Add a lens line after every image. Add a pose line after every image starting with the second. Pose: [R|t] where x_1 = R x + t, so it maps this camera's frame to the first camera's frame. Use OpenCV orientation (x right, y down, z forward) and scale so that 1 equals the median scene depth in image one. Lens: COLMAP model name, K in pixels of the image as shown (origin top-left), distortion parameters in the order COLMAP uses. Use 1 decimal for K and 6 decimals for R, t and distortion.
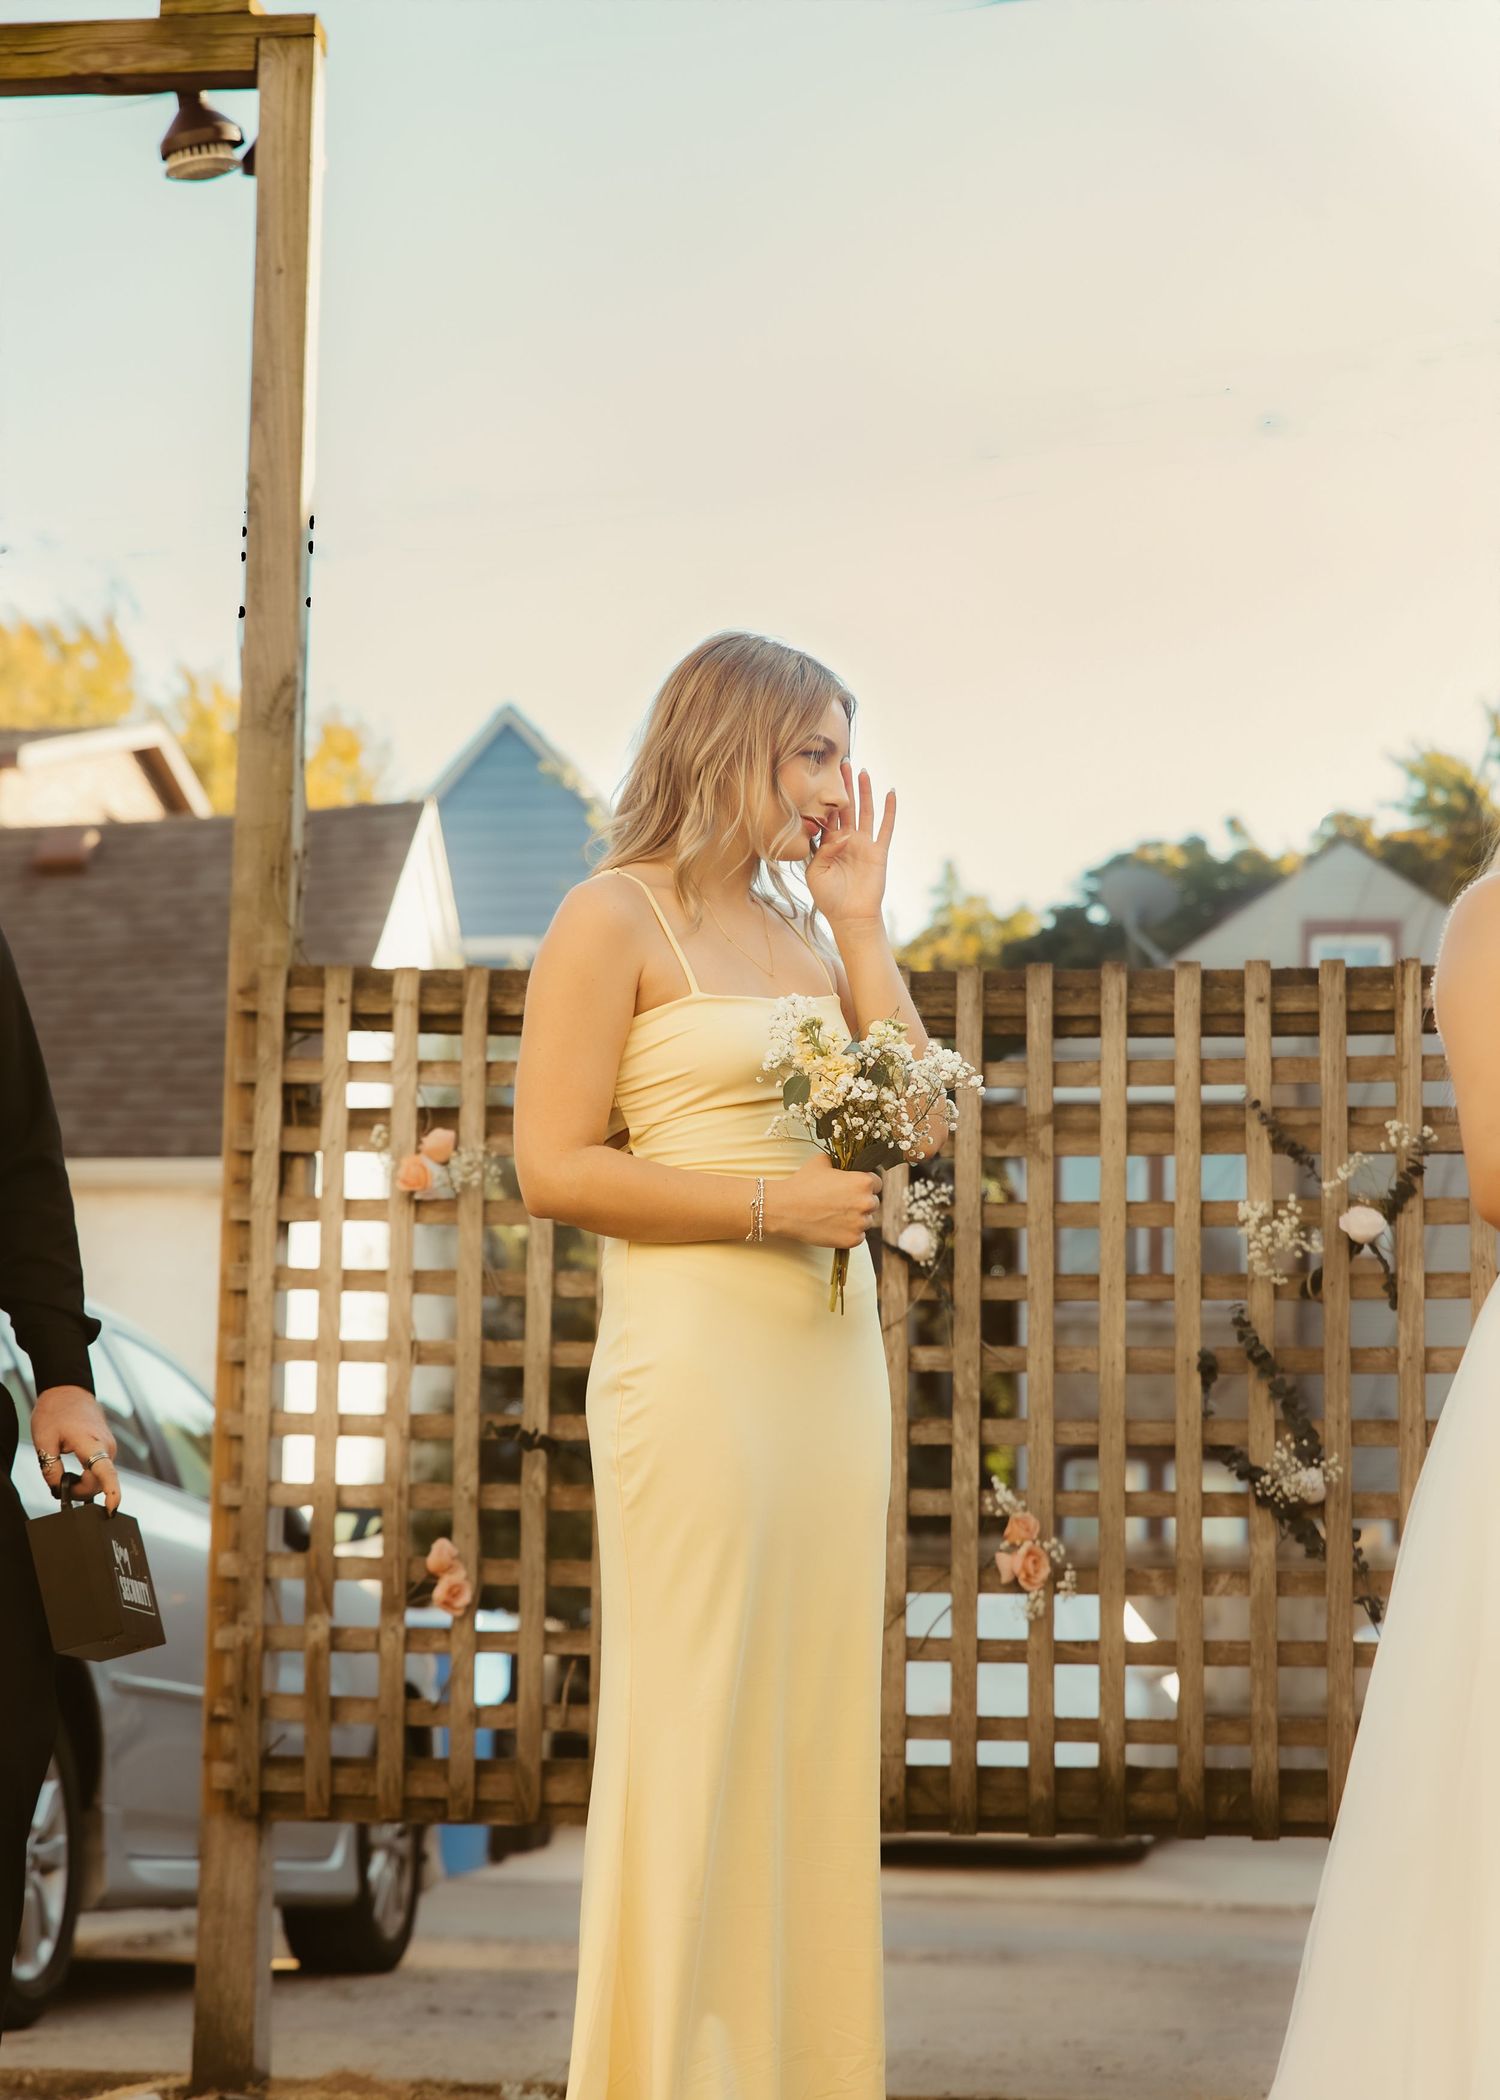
lens RADIAL K [[4648.3, 0, 751.1], [0, 4648.3, 1050.8], [0, 0, 1]] dist [0.051990, 0.000000]
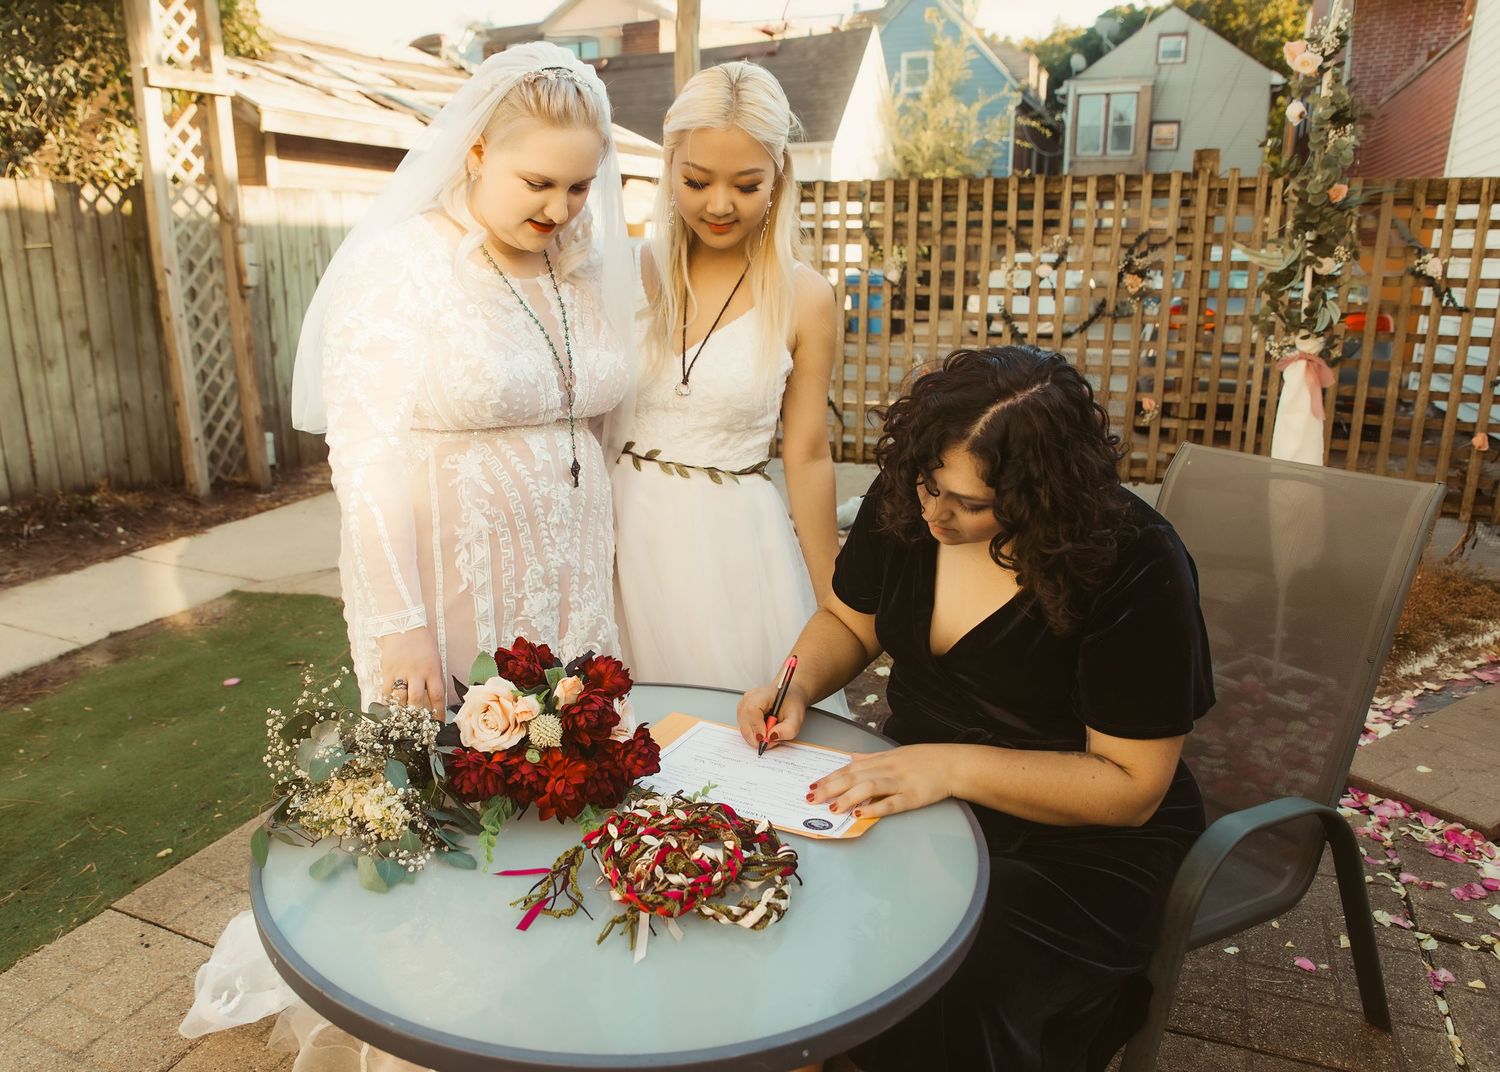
lens RADIAL K [[1144.0, 0, 710.9], [0, 1144.0, 544.8], [0, 0, 1]] dist [-0.062372, 0.038529]
pose [[0.967347, 0.044160, -0.249581, 0.112168], [0.057631, 0.920588, 0.386258, -0.088918], [0.246819, -0.388029, 0.887983, 0.251386]]
